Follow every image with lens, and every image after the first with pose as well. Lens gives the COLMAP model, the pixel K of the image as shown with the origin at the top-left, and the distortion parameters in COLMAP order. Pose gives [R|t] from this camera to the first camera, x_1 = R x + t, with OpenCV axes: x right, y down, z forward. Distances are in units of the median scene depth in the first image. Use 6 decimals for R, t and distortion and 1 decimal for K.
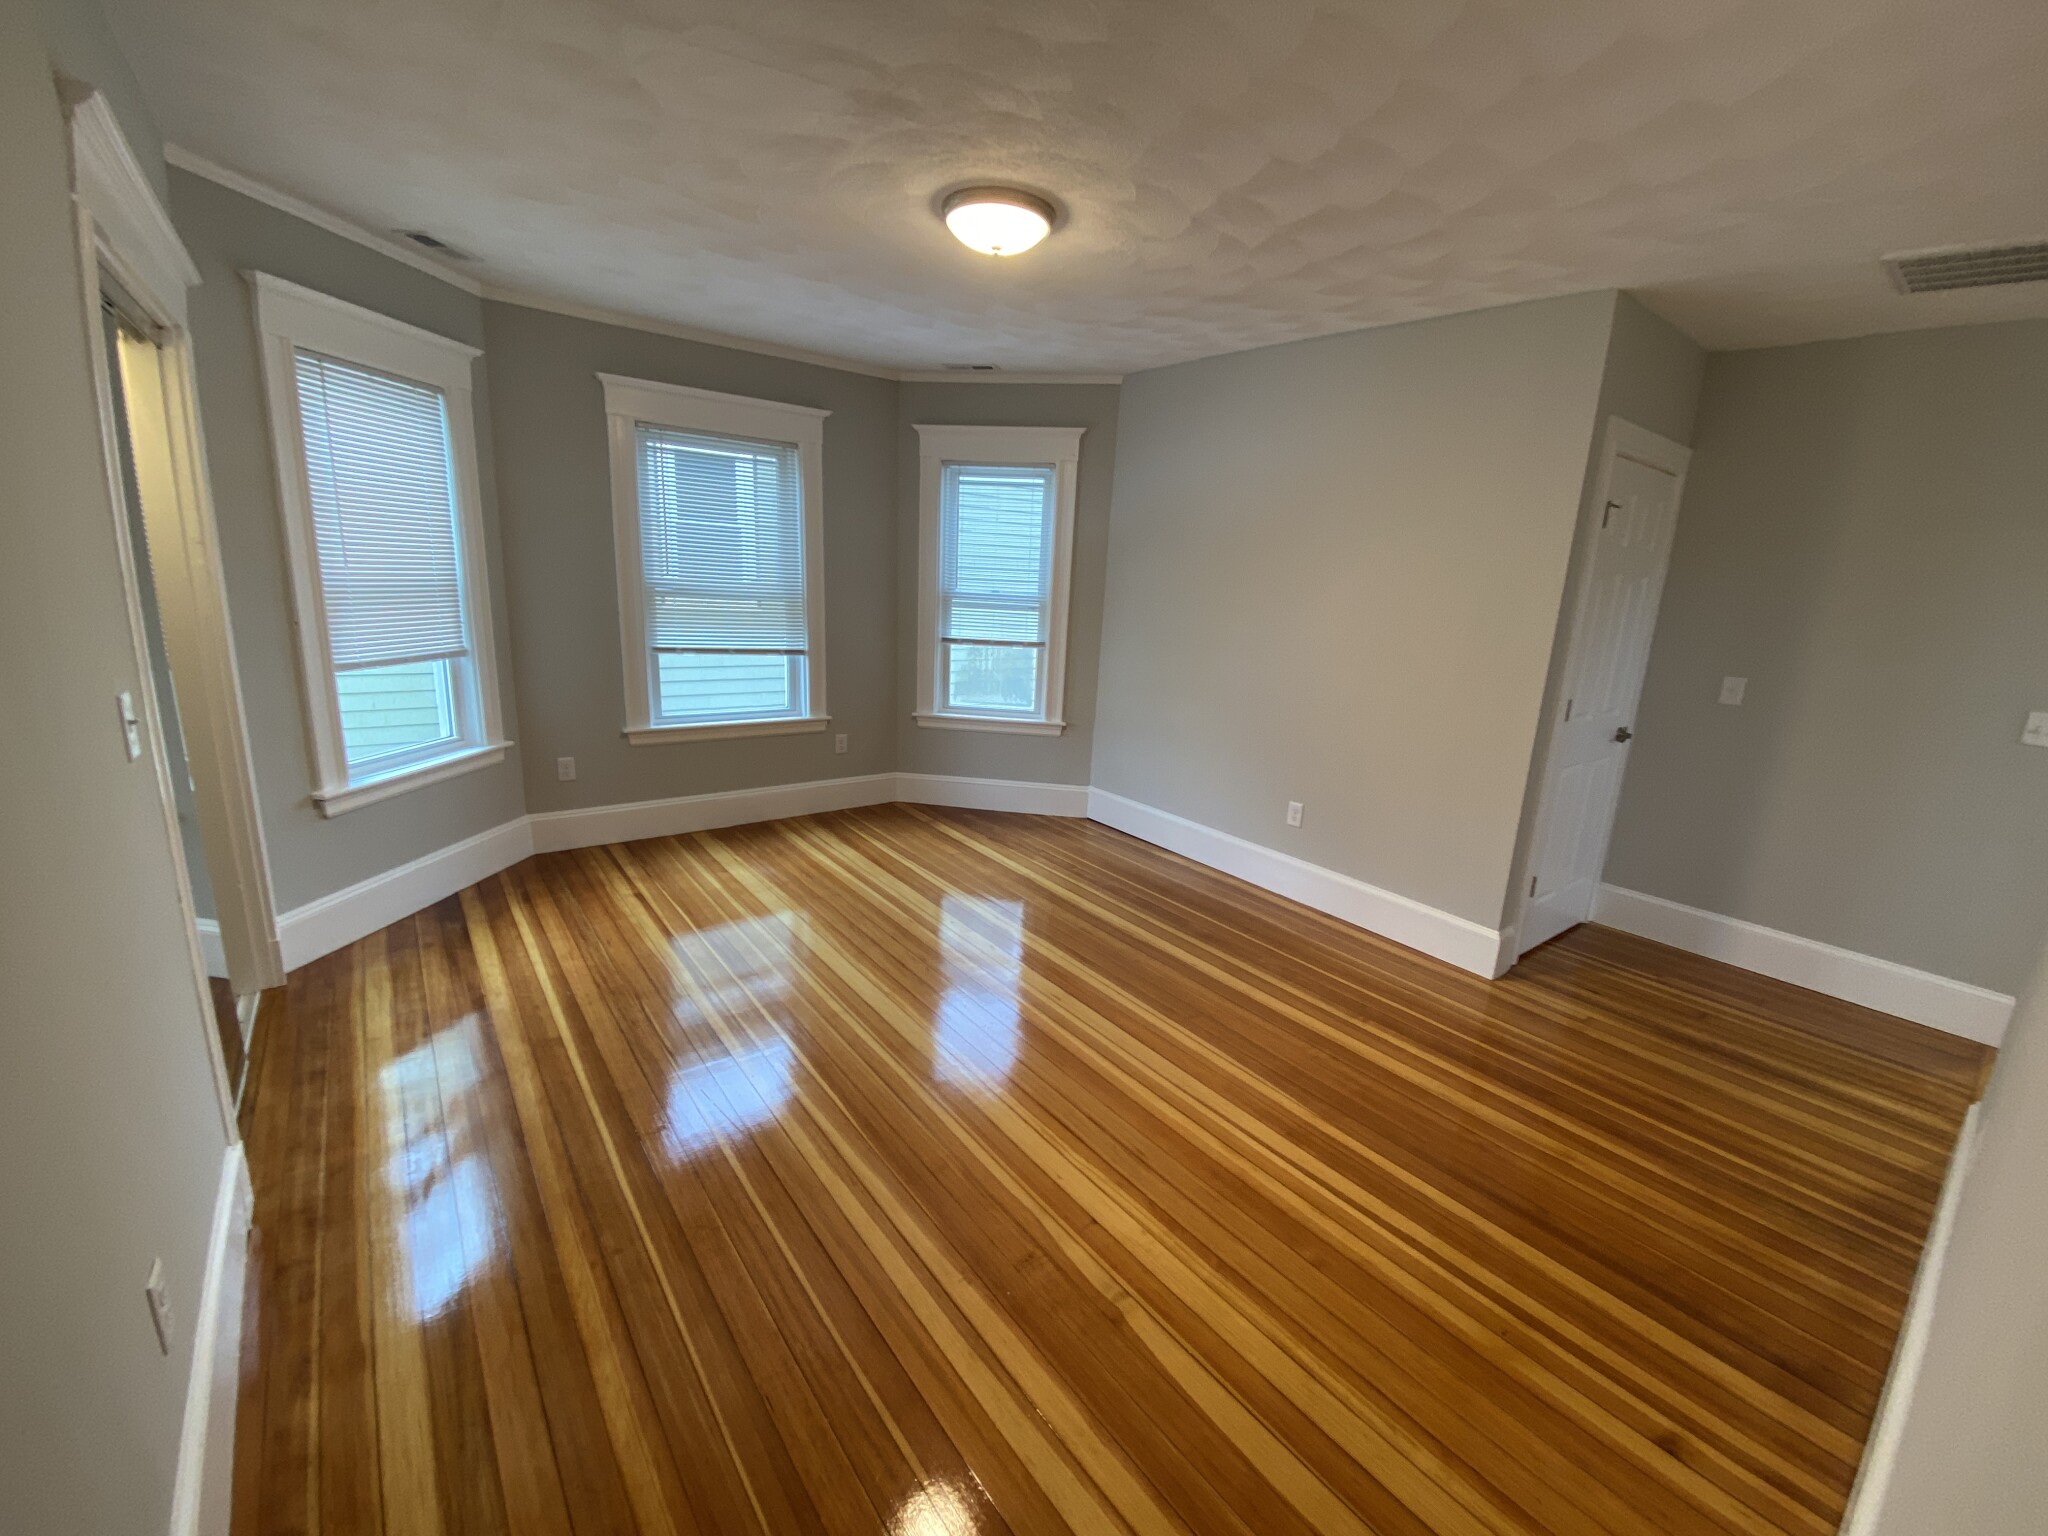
lens RADIAL K [[829.8, 0, 1024.0], [0, 829.8, 768.0], [0, 0, 1]] dist [-0.000092, -0.000019]
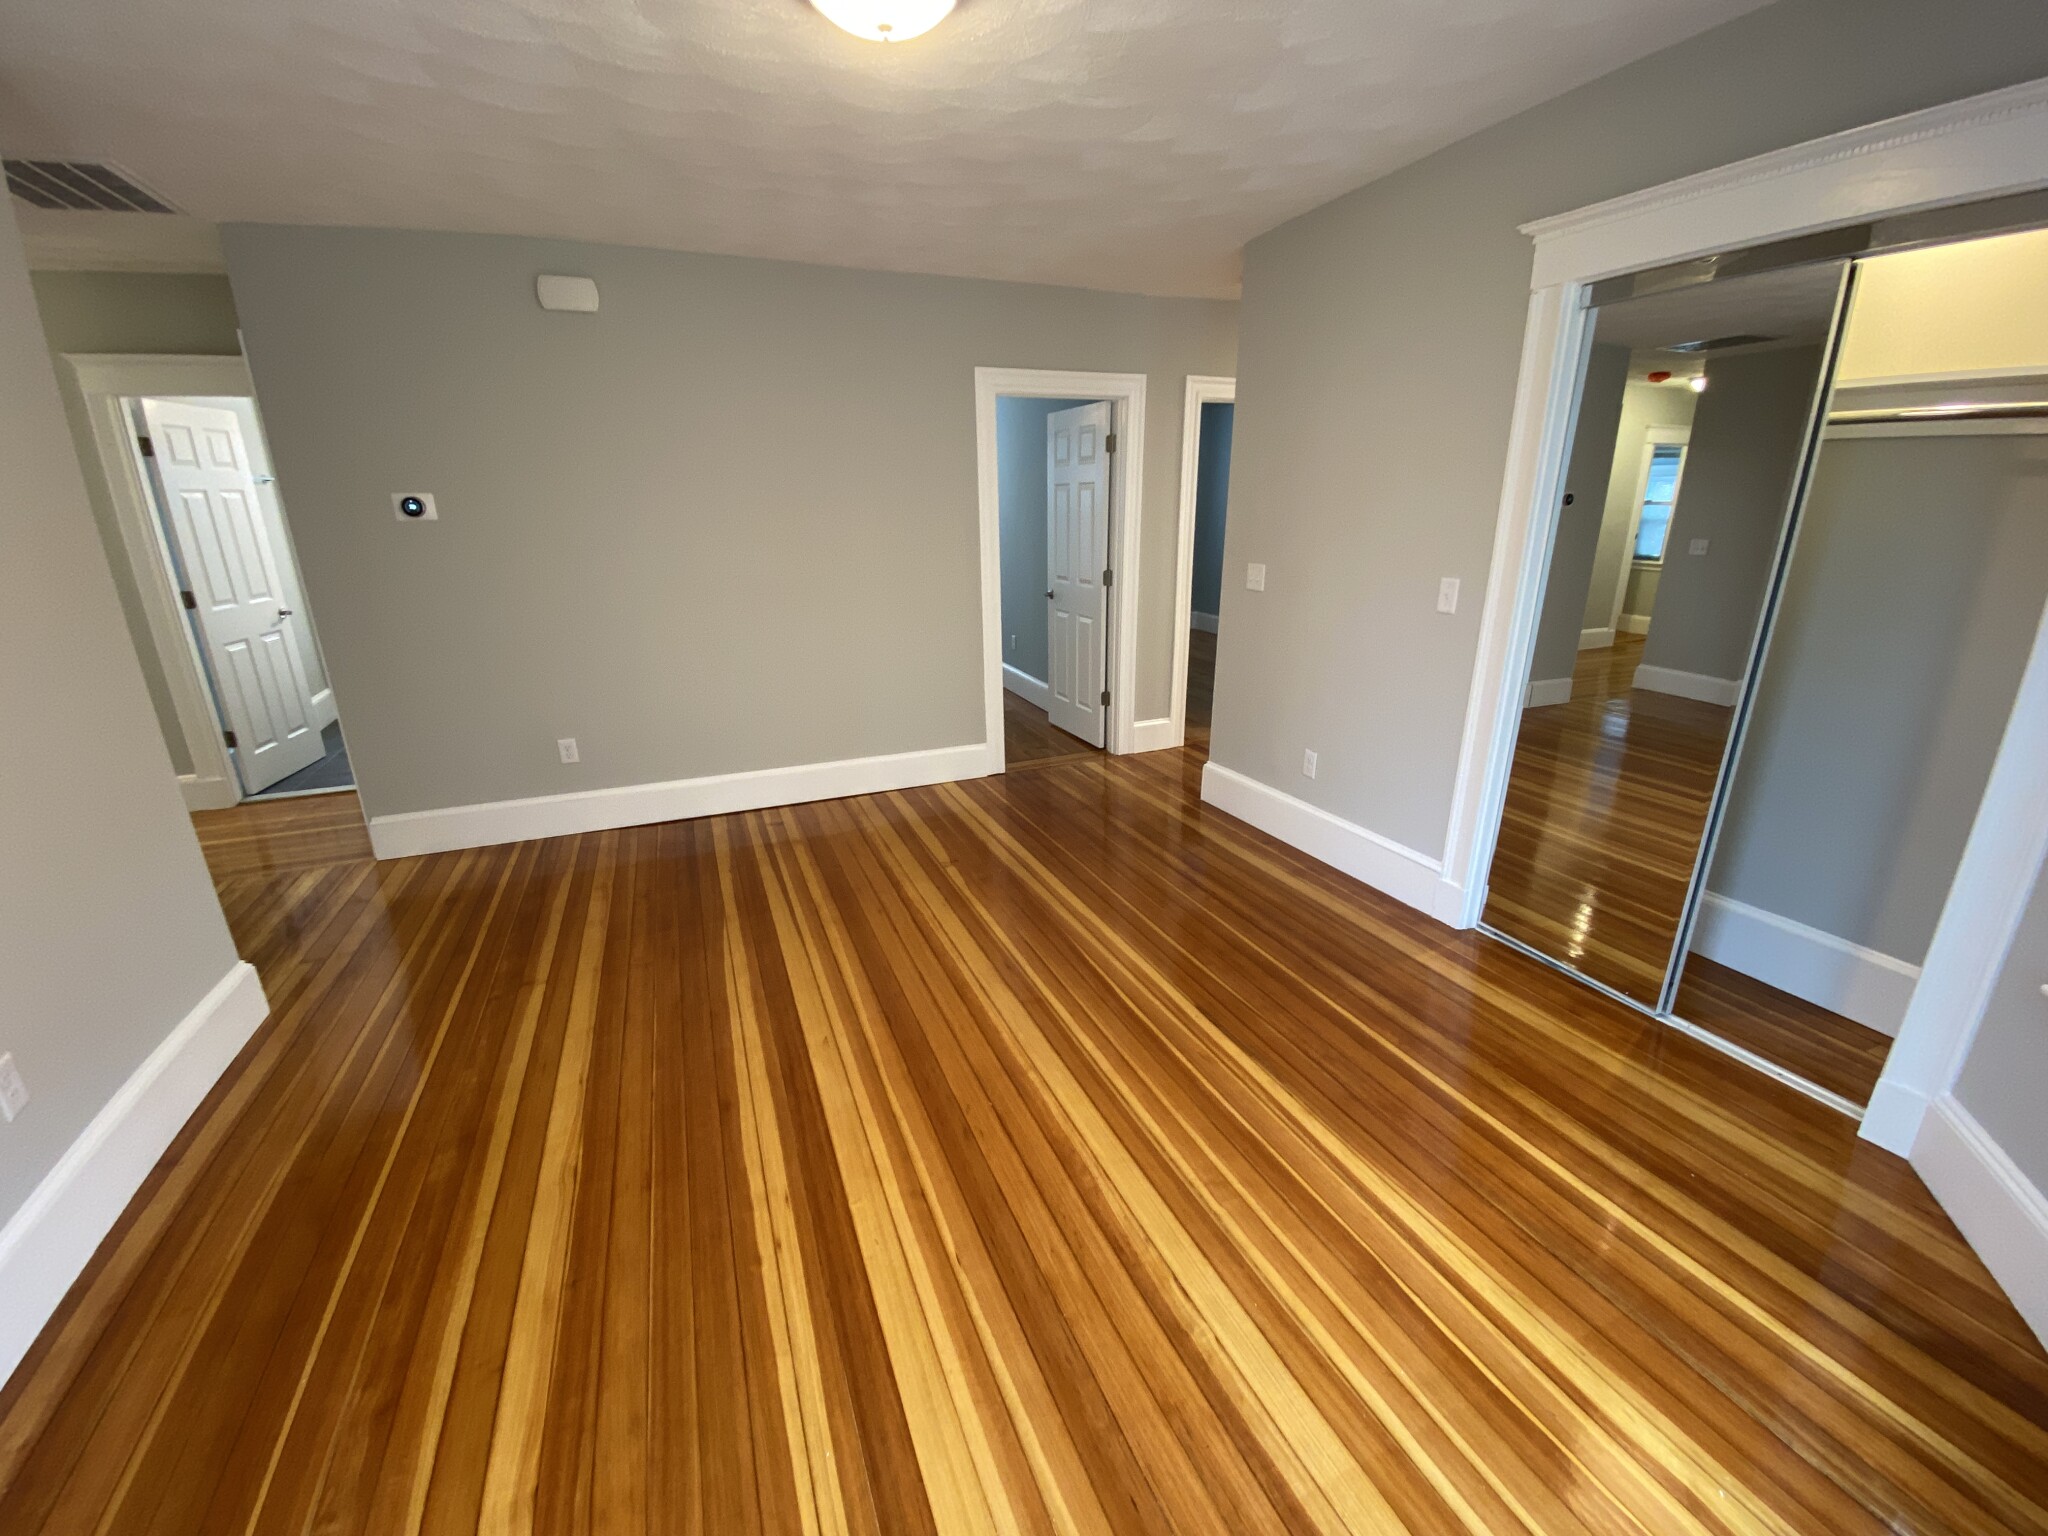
lens RADIAL K [[829.8, 0, 1024.0], [0, 829.8, 768.0], [0, 0, 1]] dist [-0.000092, -0.000019]
pose [[-0.965245, -0.118240, 0.233068, -0.302136], [0.022143, 0.851593, 0.523736, -0.366539], [-0.260406, 0.510695, -0.819377, 1.479044]]
